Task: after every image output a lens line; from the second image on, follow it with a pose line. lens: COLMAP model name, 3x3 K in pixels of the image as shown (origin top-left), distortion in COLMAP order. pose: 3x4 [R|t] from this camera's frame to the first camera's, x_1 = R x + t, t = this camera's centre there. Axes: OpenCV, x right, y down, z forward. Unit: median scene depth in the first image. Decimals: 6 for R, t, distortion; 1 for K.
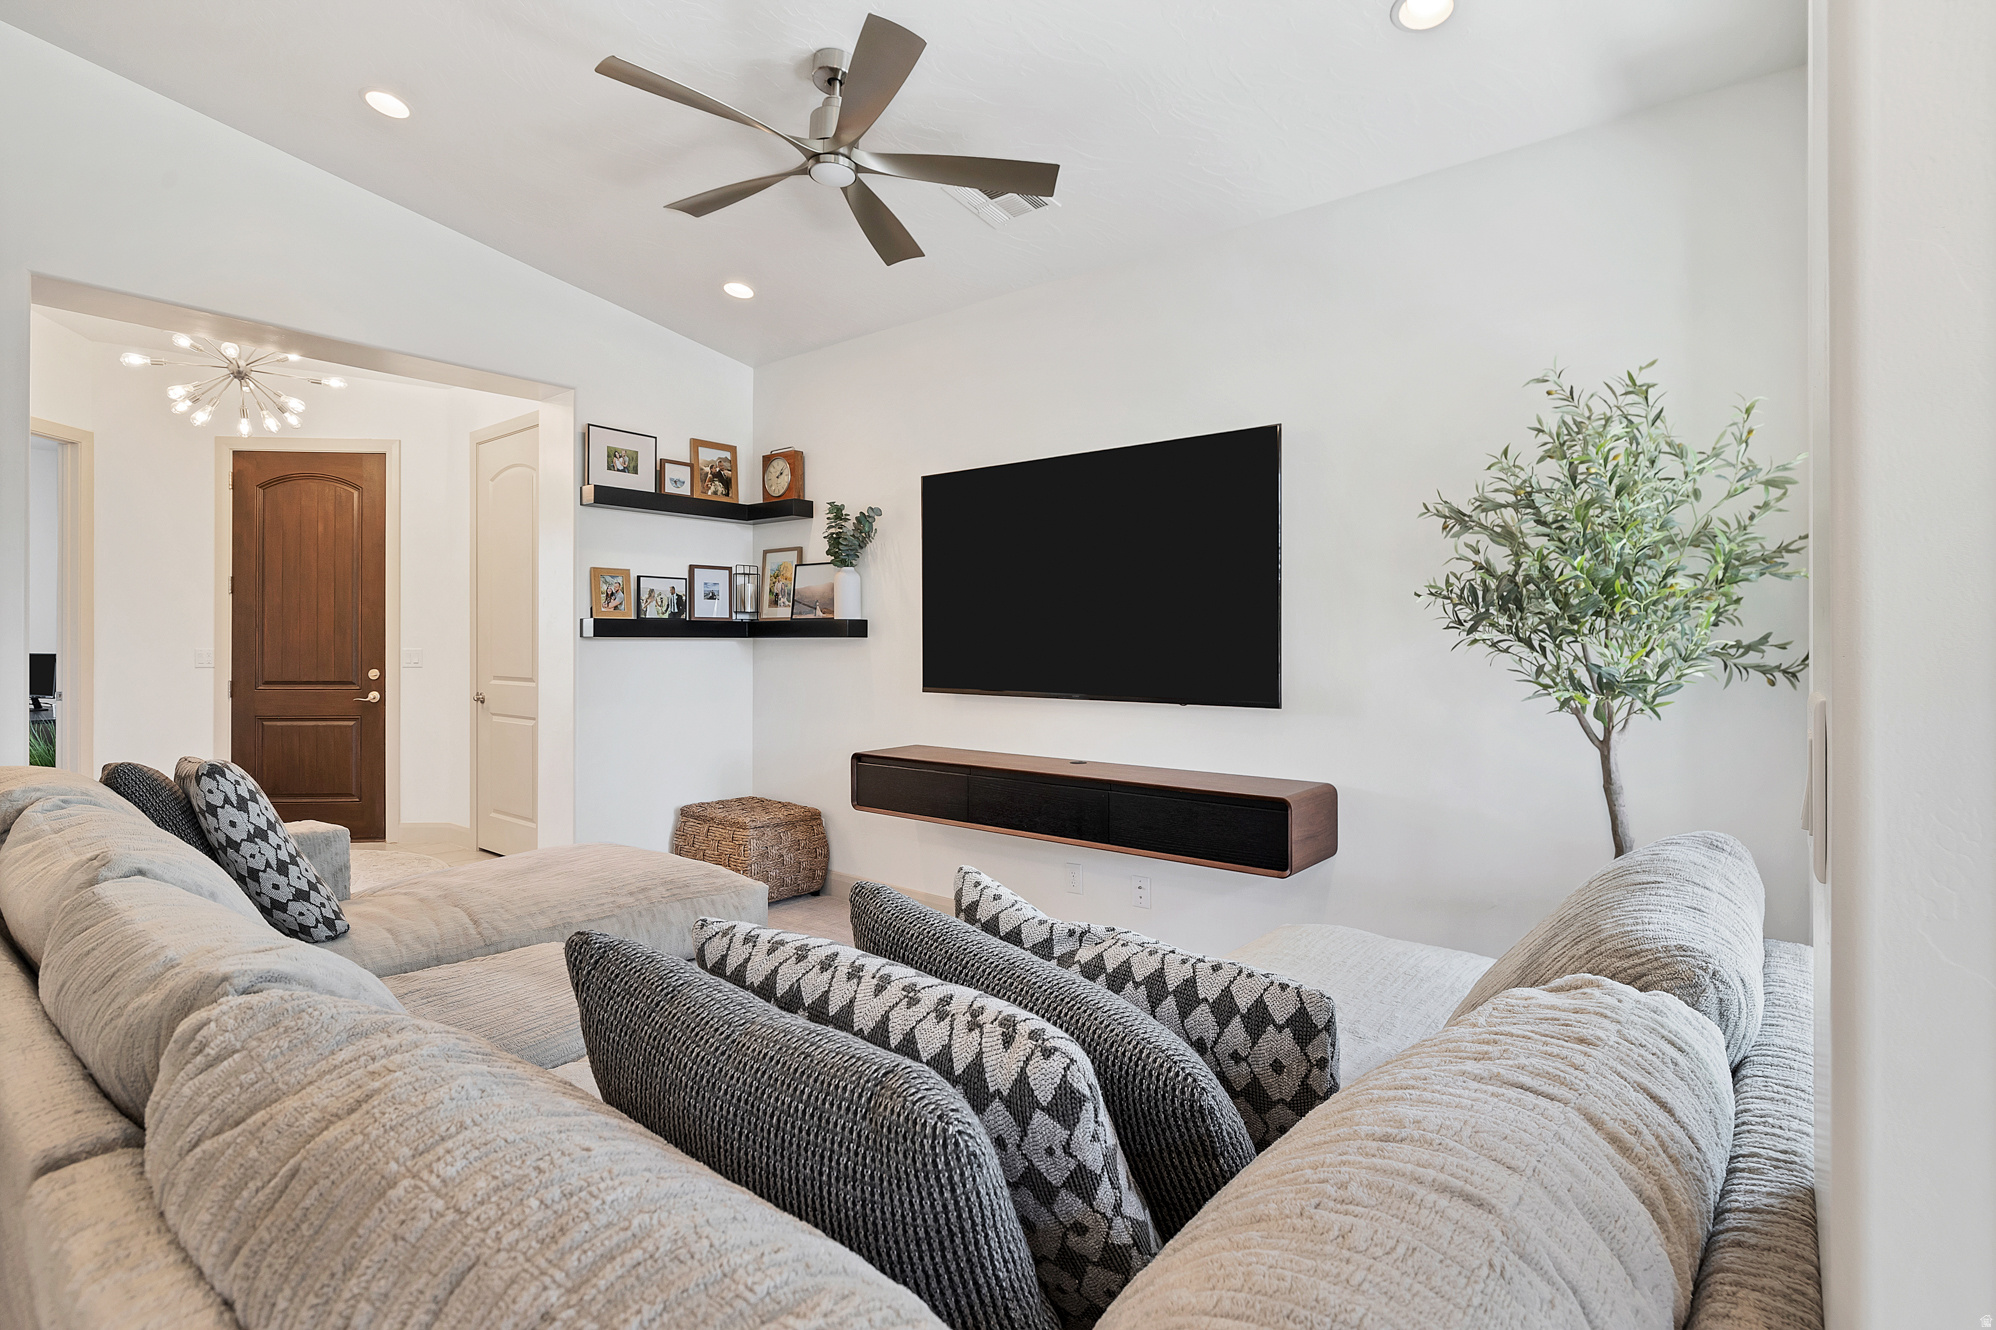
lens RADIAL K [[985.5, 0, 999.6], [0, 985.5, 643.1], [0, 0, 1]] dist [-0.001510, -0.000192]
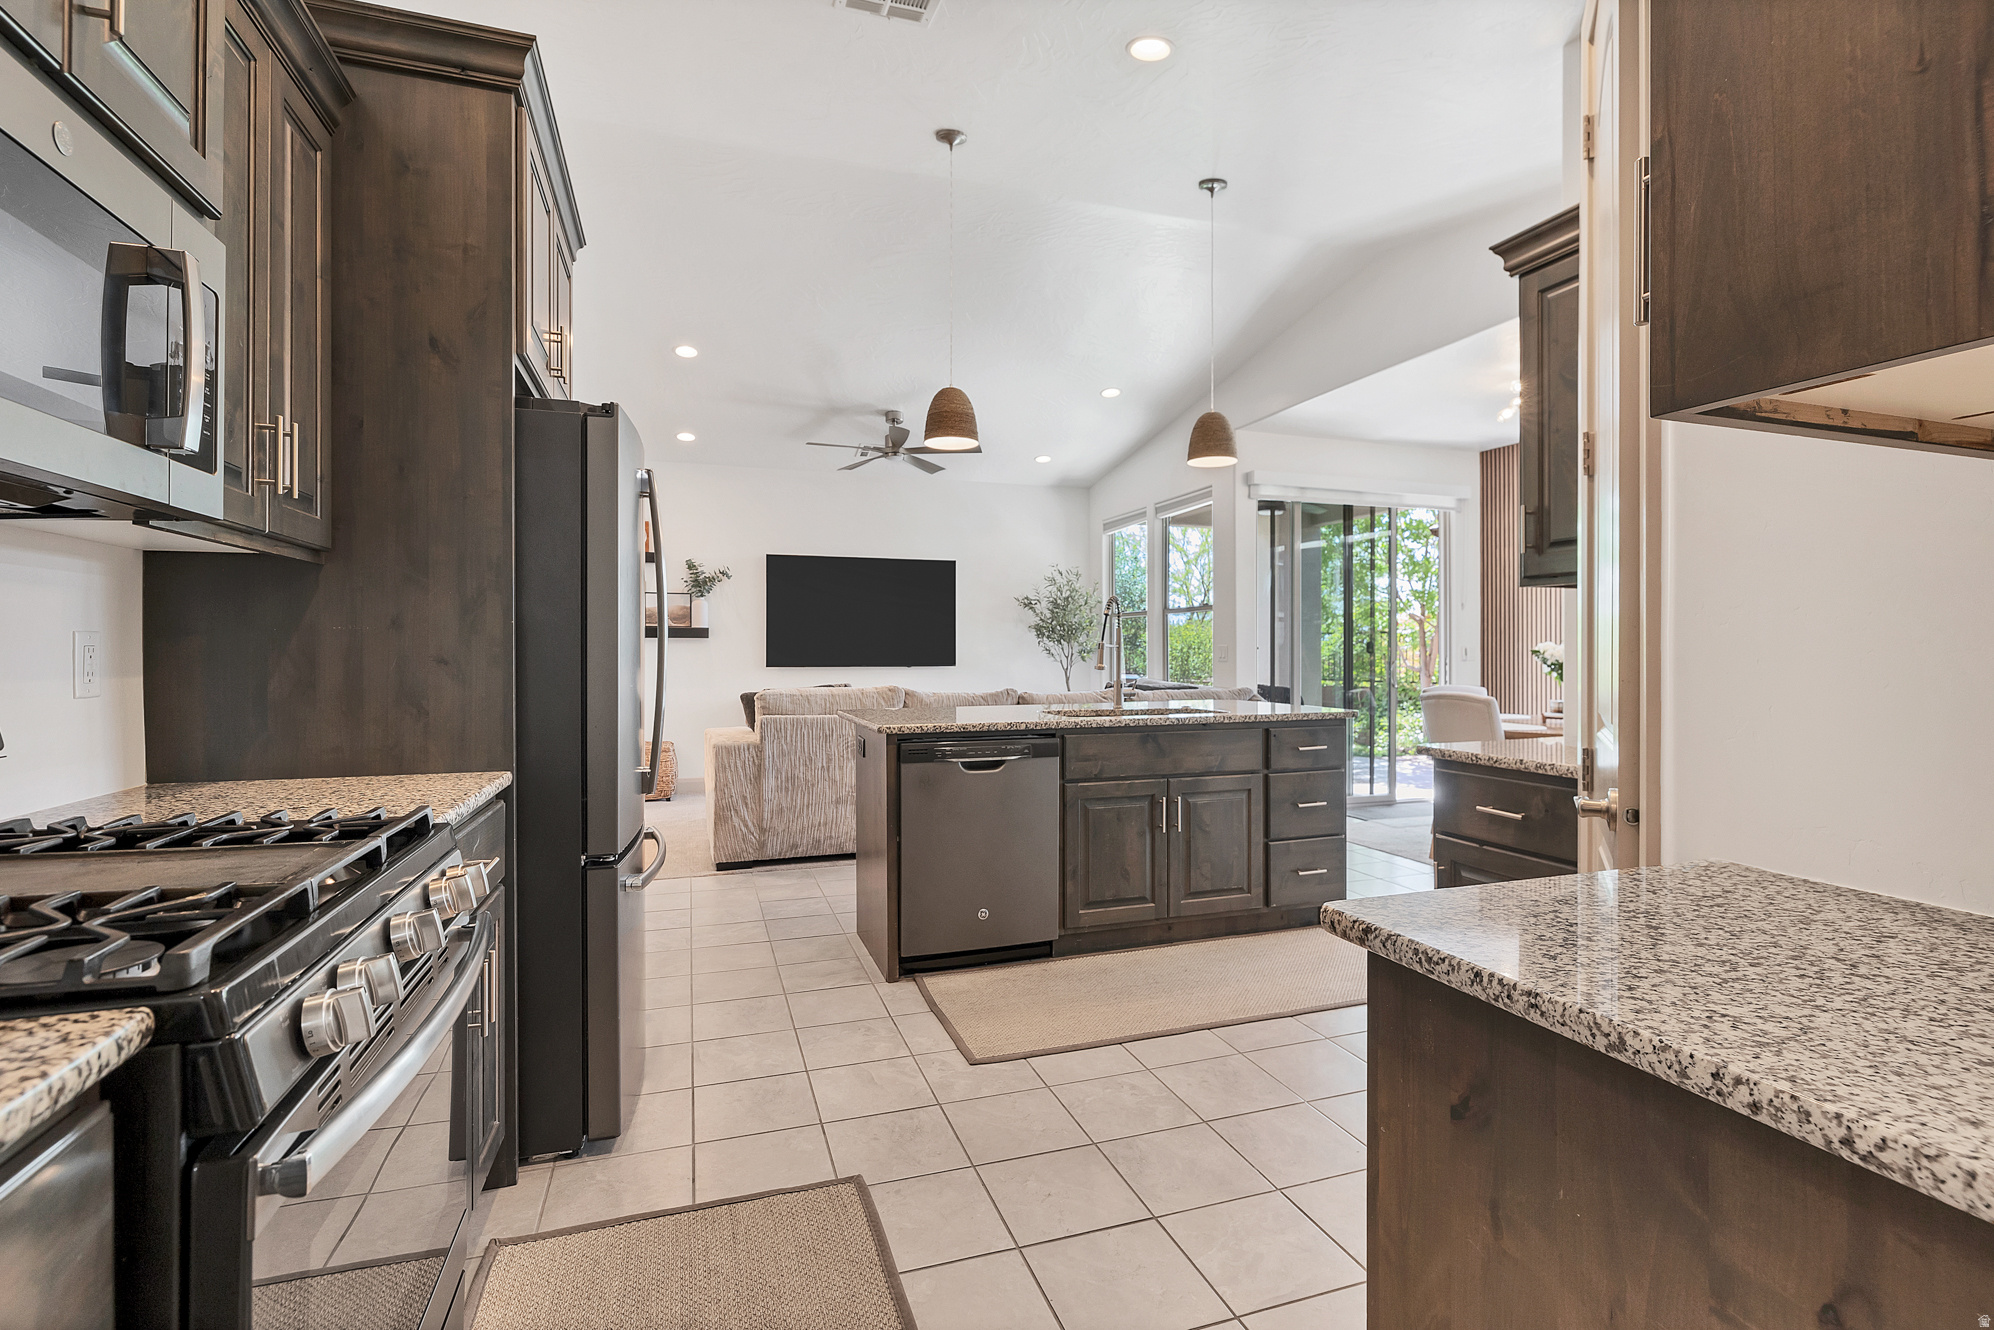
lens RADIAL K [[927.6, 0, 1004.3], [0, 927.6, 650.9], [0, 0, 1]] dist [-0.004114, -0.000106]
pose [[0.519224, -0.004024, 0.854629, -1.262226], [0.000860, 0.999991, 0.004187, 0.010635], [-0.854638, -0.001439, 0.519222, -0.300598]]
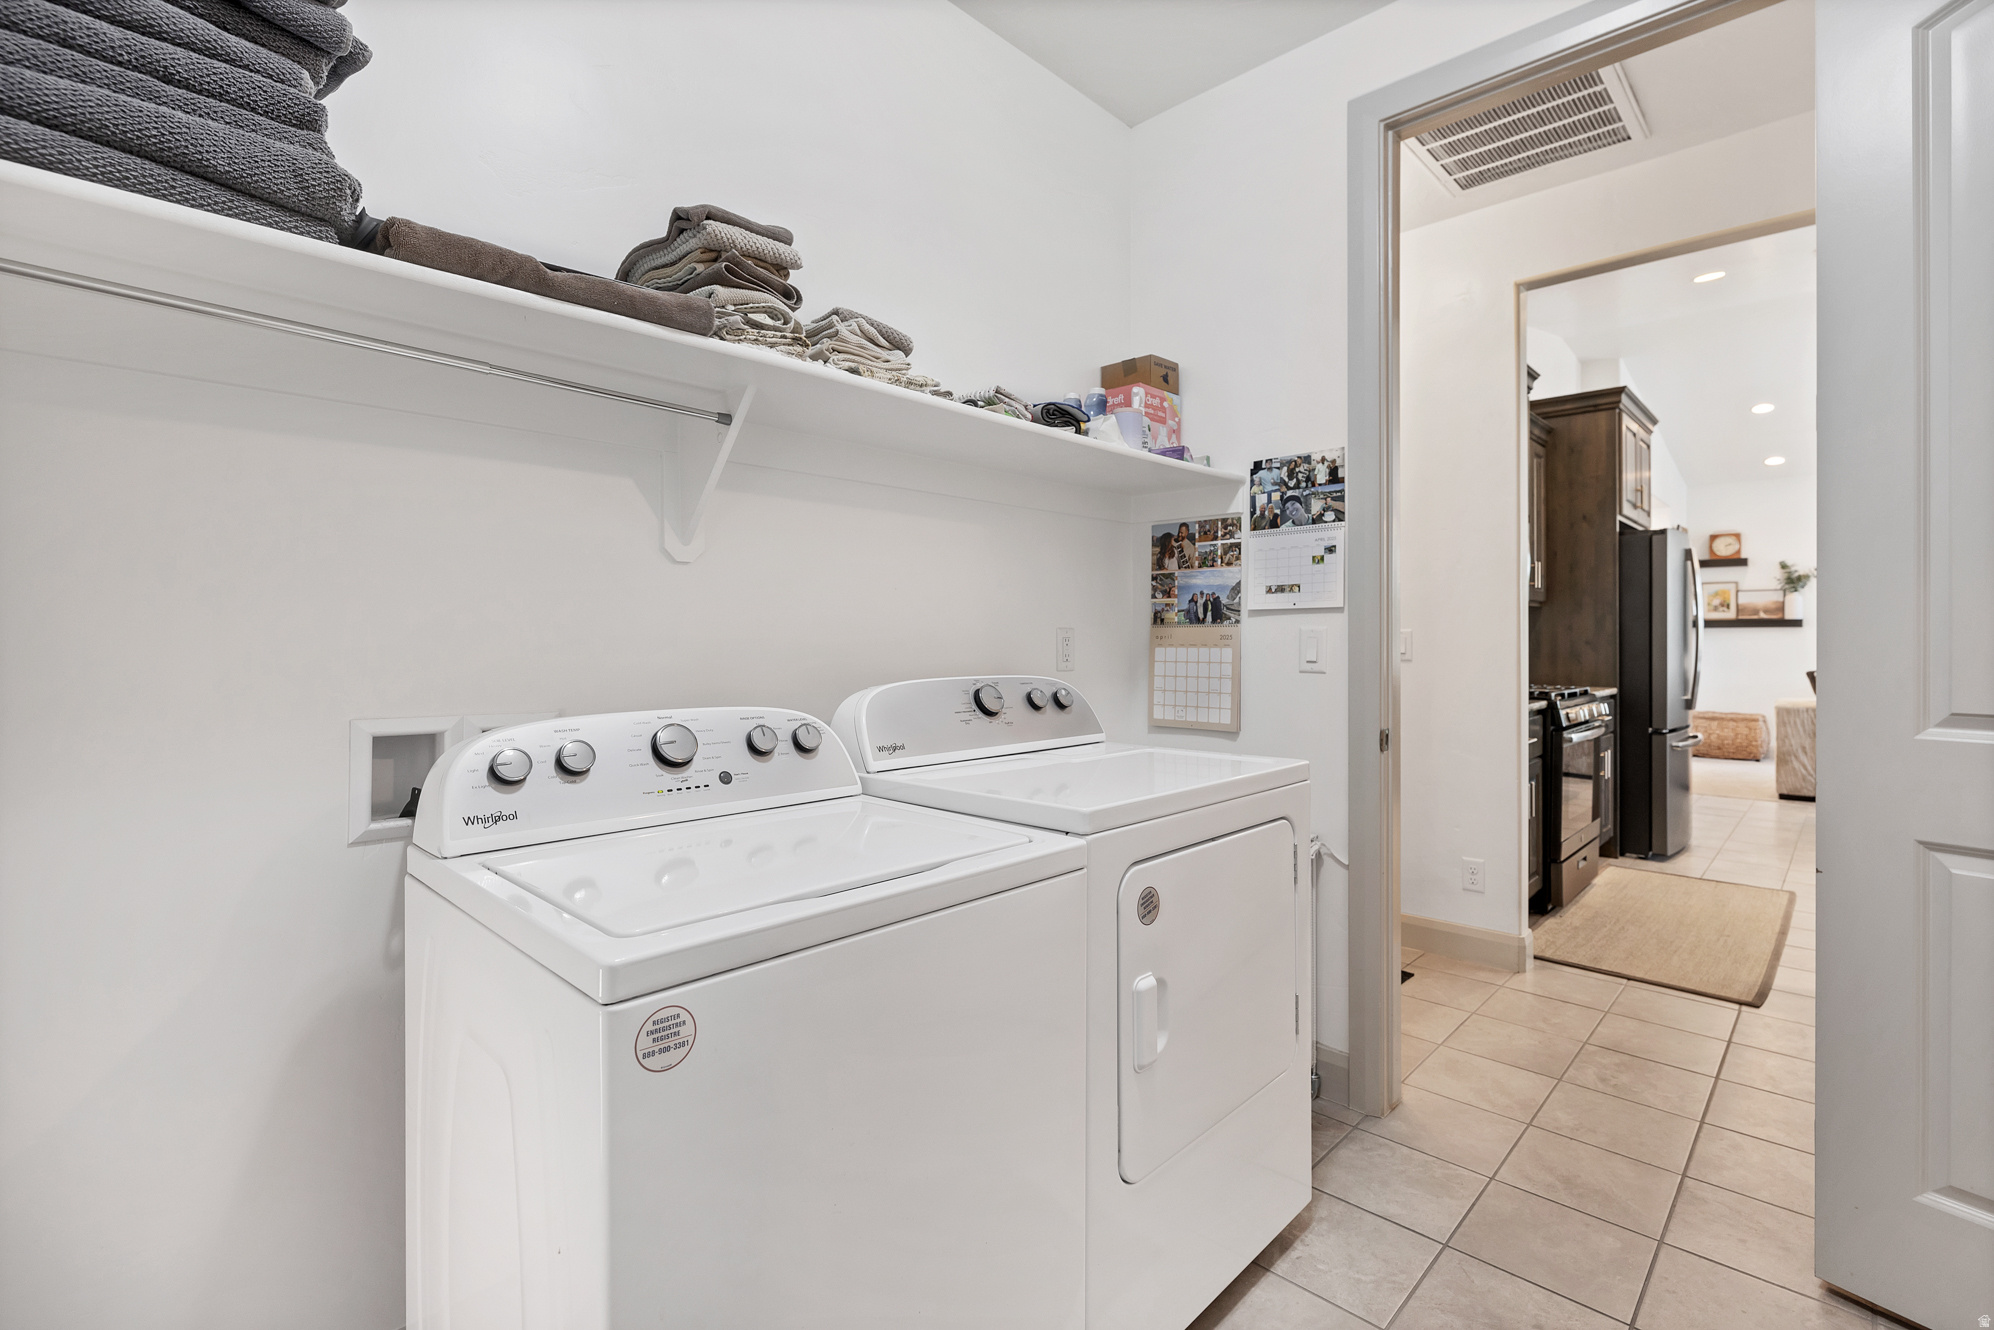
lens RADIAL K [[903.6, 0, 1005.4], [0, 903.6, 633.1], [0, 0, 1]] dist [-0.001195, 0.000323]
pose [[0.997891, -0.001883, -0.064879, -1.636164], [0.001762, 0.999997, -0.001922, 0.006554], [0.064882, 0.001804, 0.997891, -0.943986]]
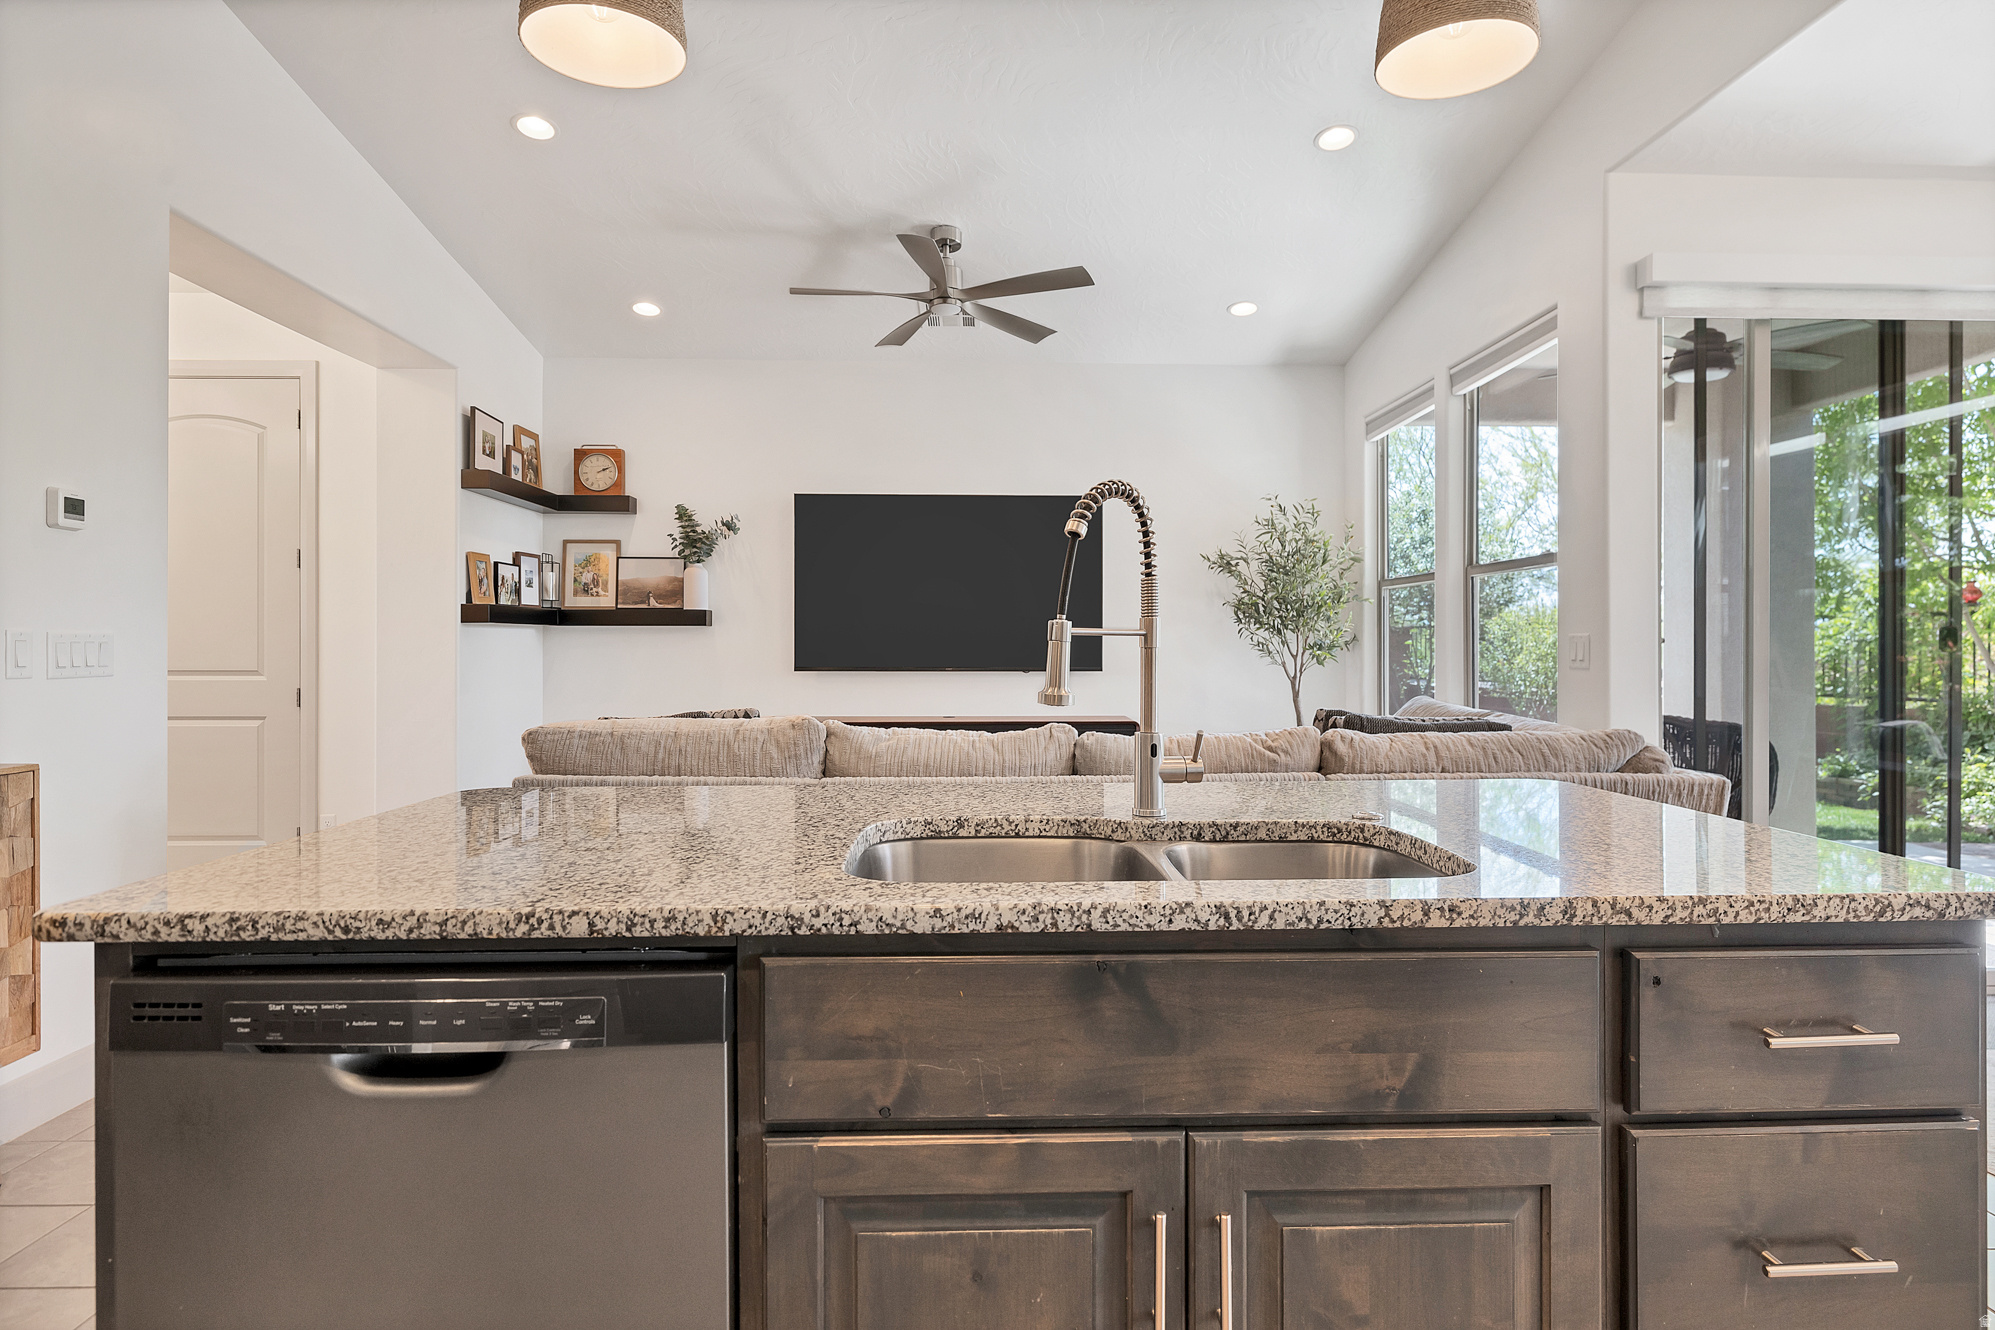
lens RADIAL K [[1111.3, 0, 995.9], [0, 1111.3, 644.6], [0, 0, 1]] dist [0.000060, -0.000047]
pose [[0.746579, -0.002628, 0.665292, -0.737255], [0.001148, 0.999996, 0.002662, 0.012810], [-0.665296, -0.001223, 0.746578, -0.172340]]
